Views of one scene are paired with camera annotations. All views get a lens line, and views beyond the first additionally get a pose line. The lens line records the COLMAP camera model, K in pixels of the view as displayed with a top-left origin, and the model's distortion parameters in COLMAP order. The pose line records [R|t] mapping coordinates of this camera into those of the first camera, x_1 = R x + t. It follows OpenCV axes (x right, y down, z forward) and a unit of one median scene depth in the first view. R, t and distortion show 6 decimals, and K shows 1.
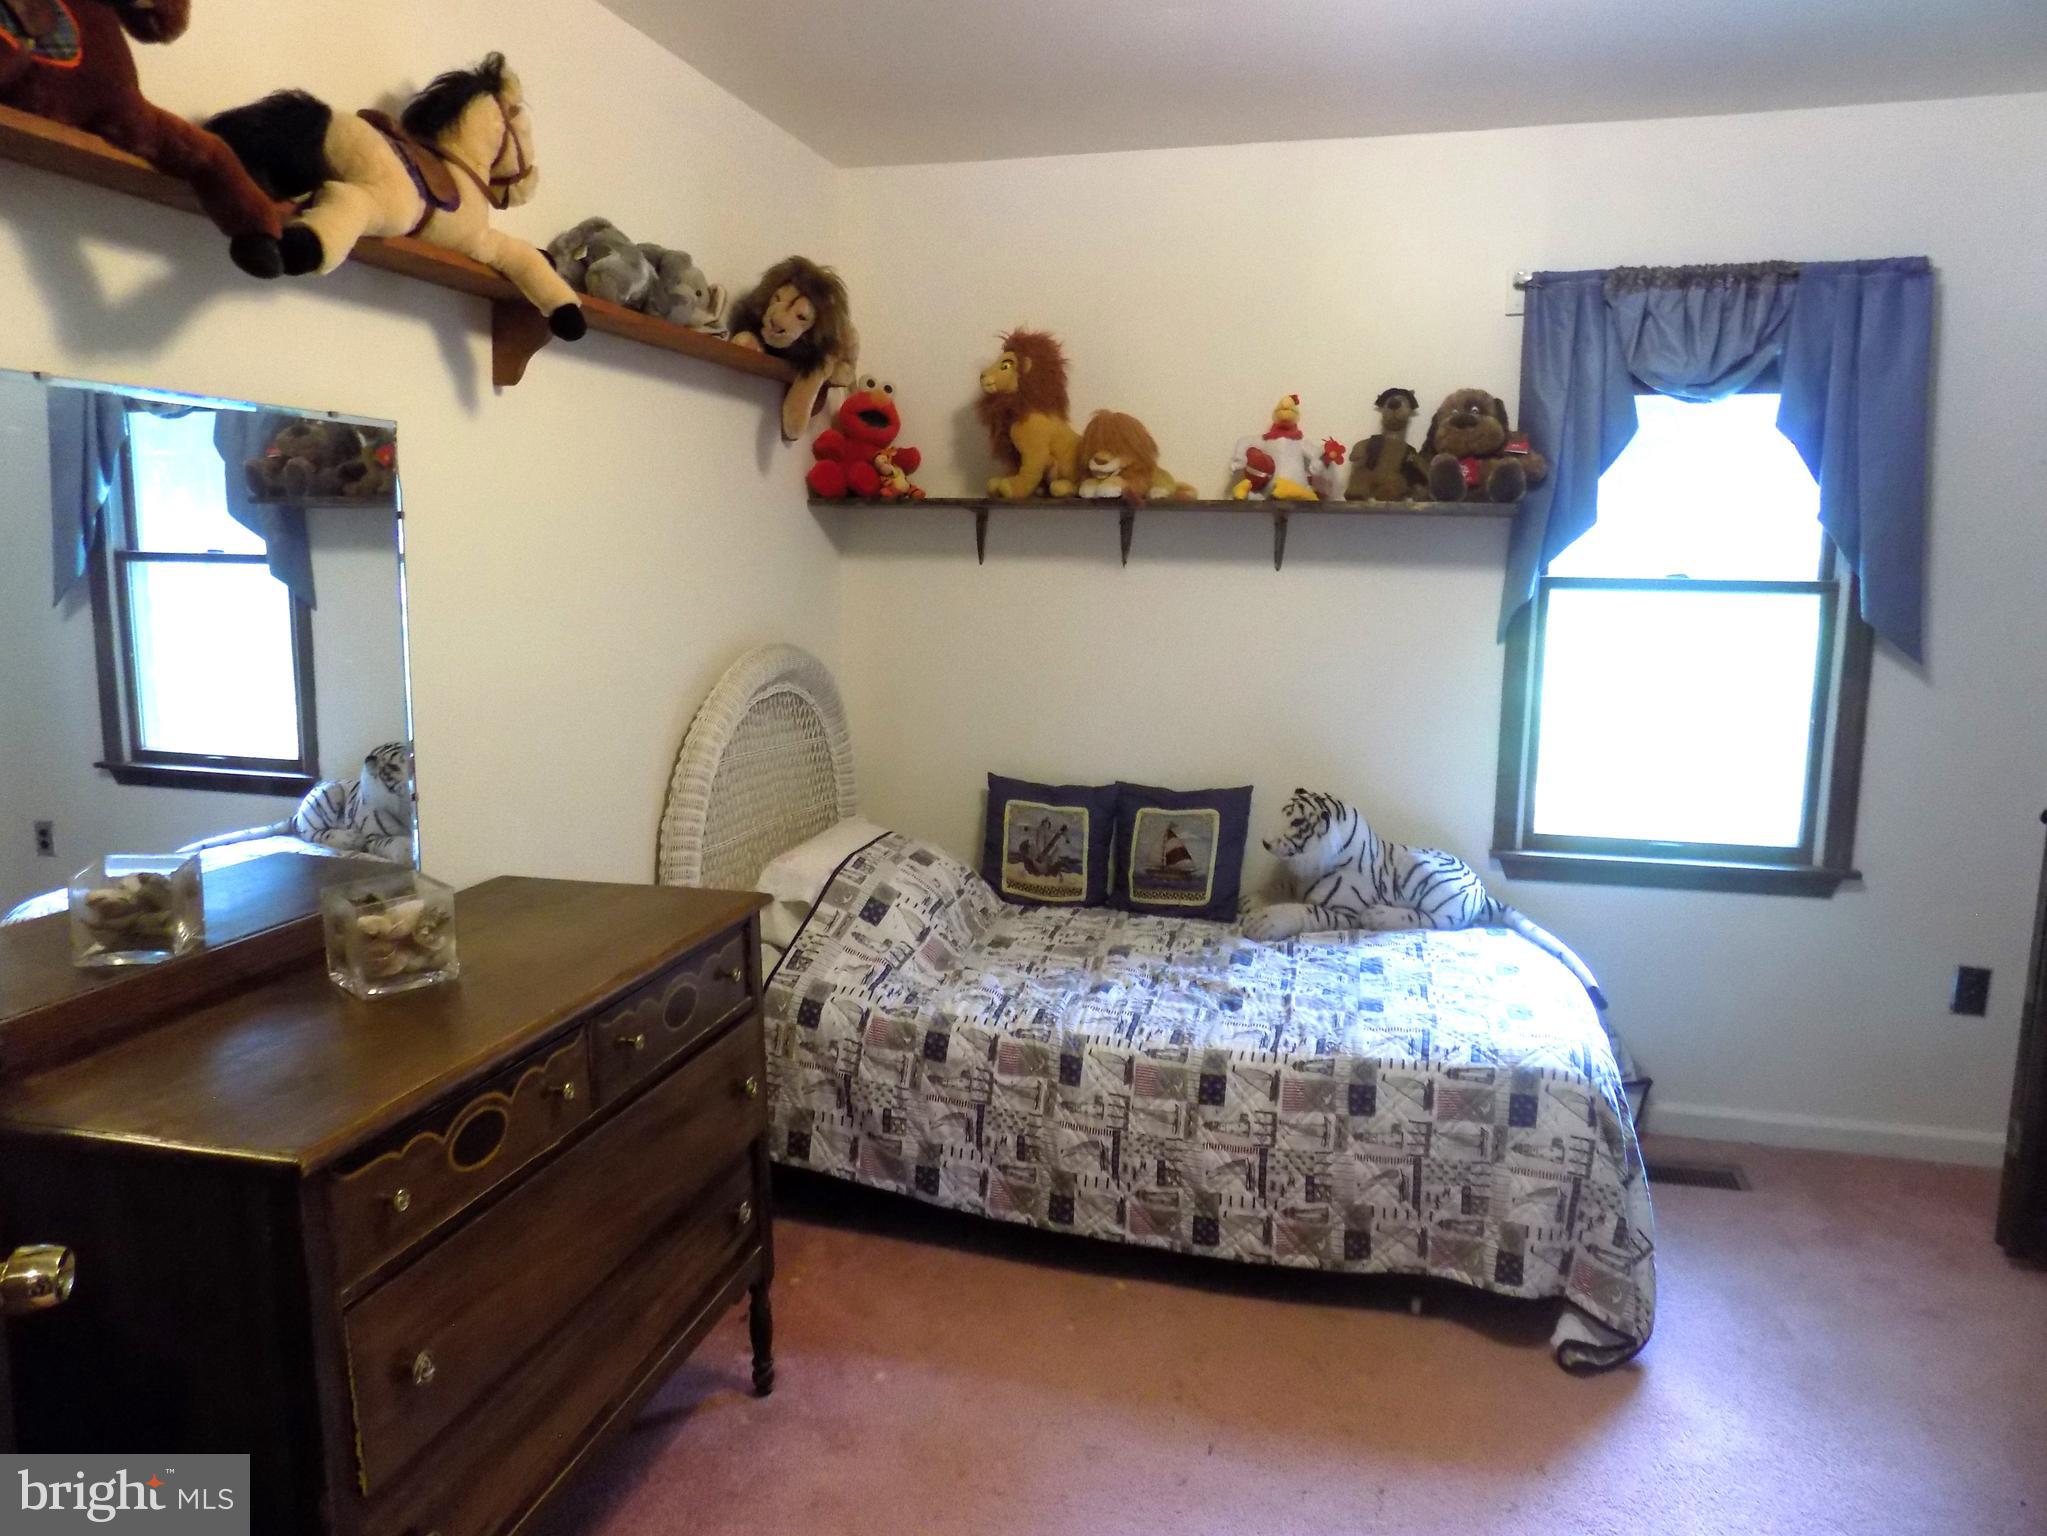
lens RADIAL K [[1384.8, 0, 1032.7], [0, 1384.8, 752.3], [0, 0, 1]] dist [-0.075673, 0.083924]
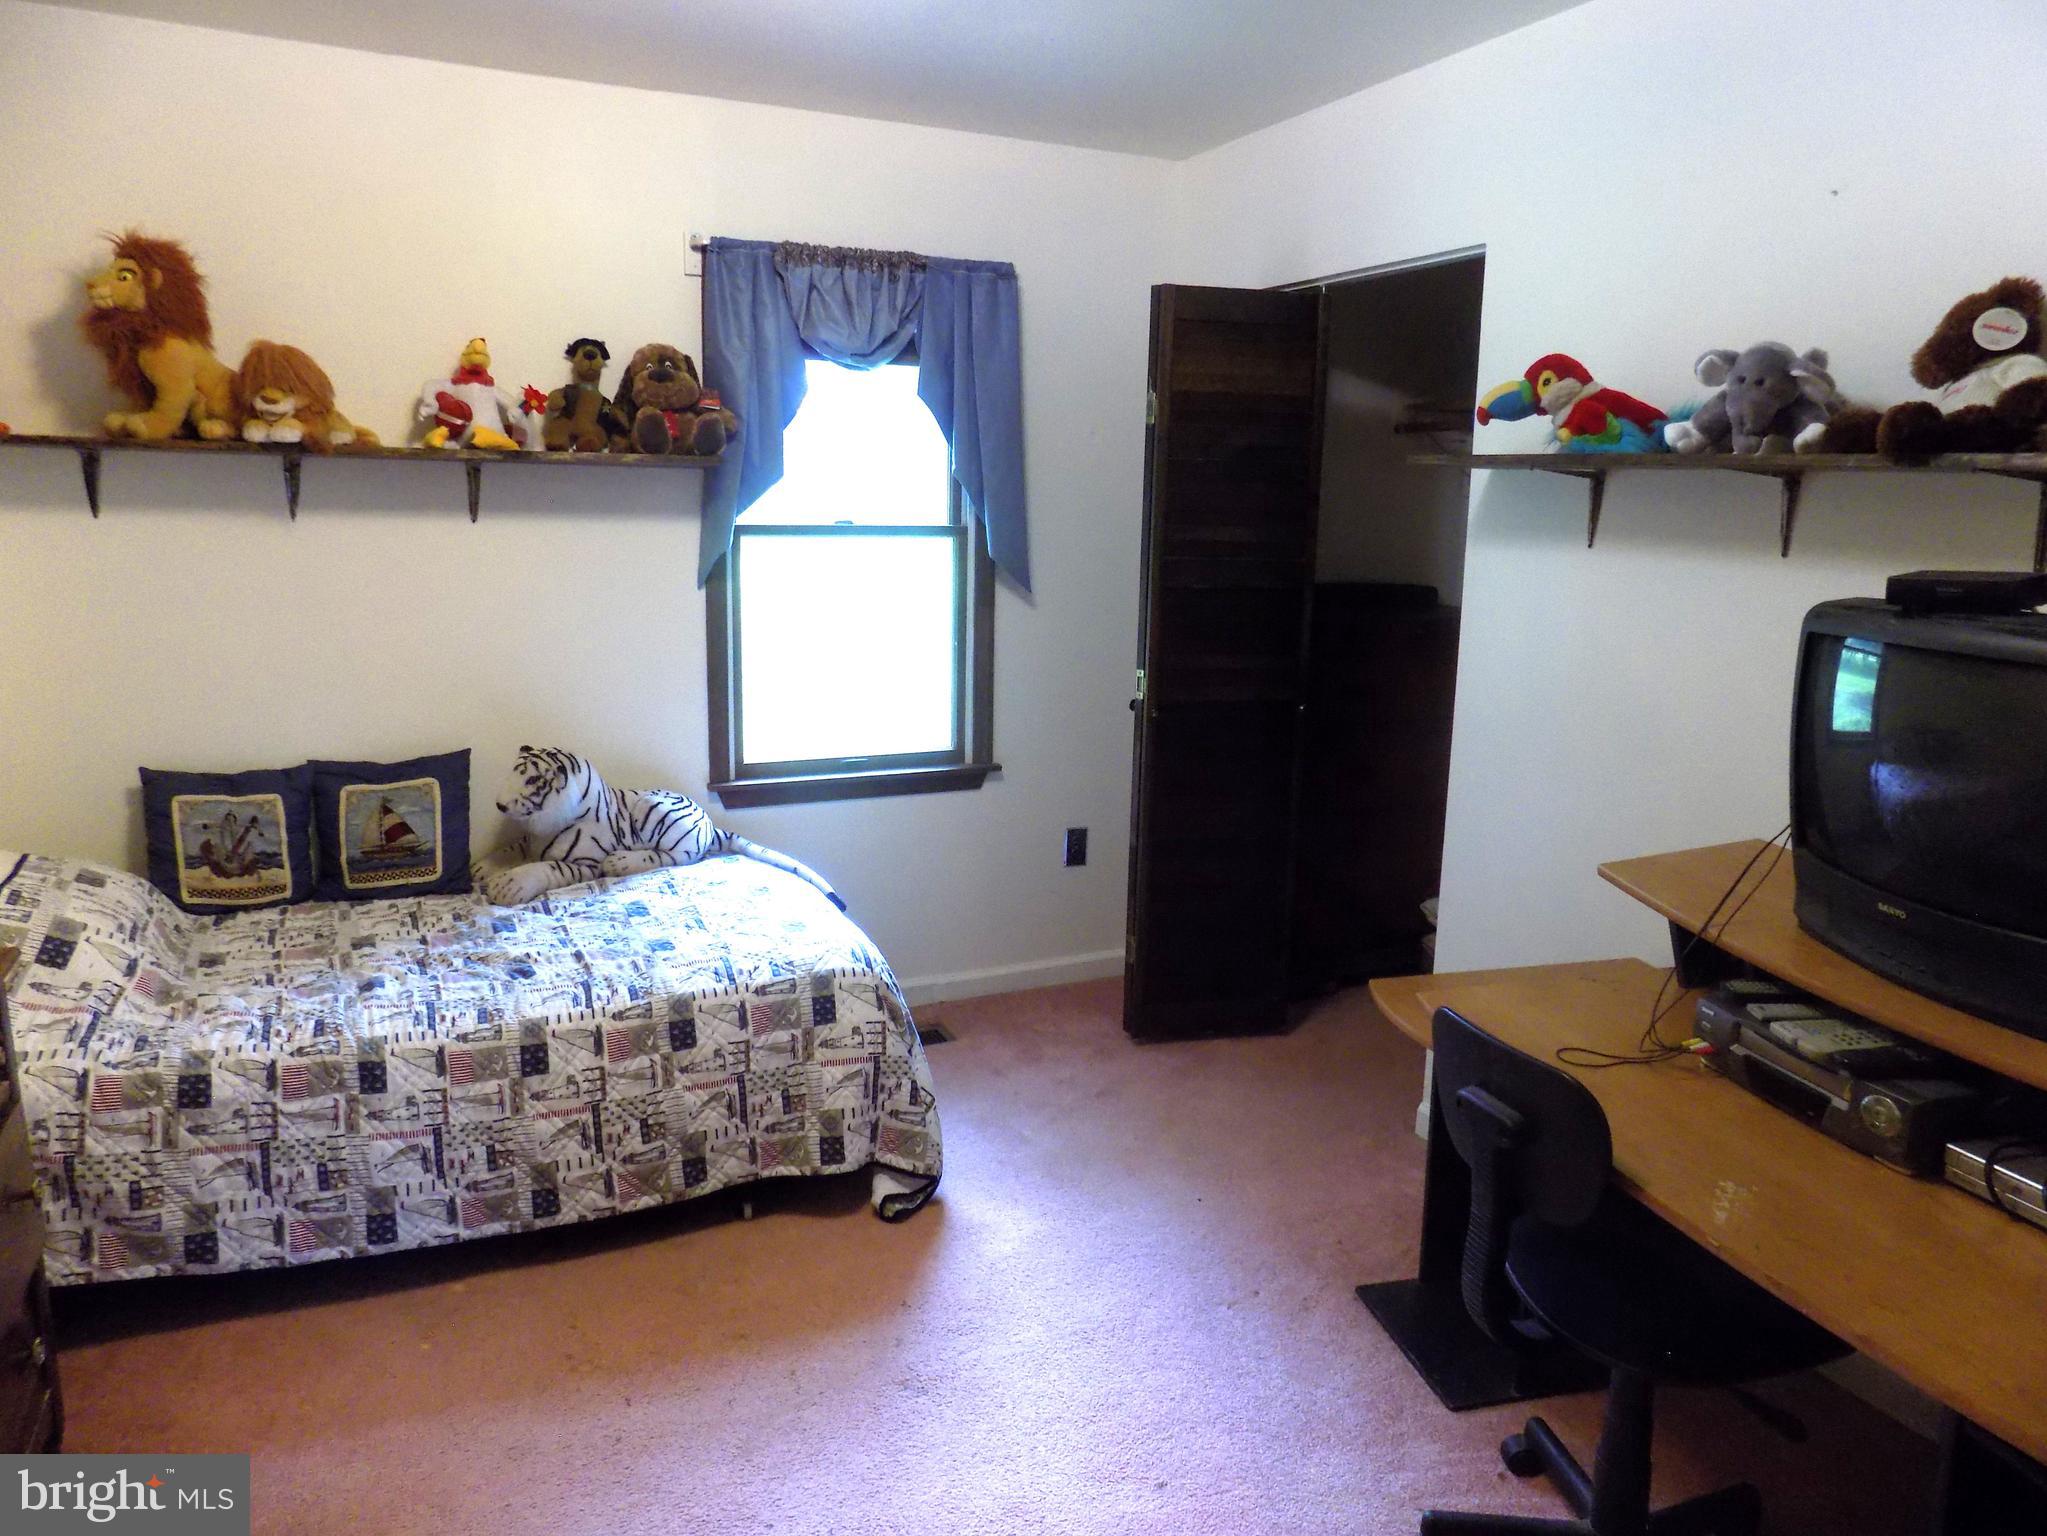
lens RADIAL K [[1384.8, 0, 1032.7], [0, 1384.8, 752.3], [0, 0, 1]] dist [-0.075673, 0.083924]
pose [[0.768443, -0.110372, 0.630328, -0.164571], [0.082638, 0.993881, 0.073286, -0.012404], [-0.634560, -0.004227, 0.772862, 0.021942]]
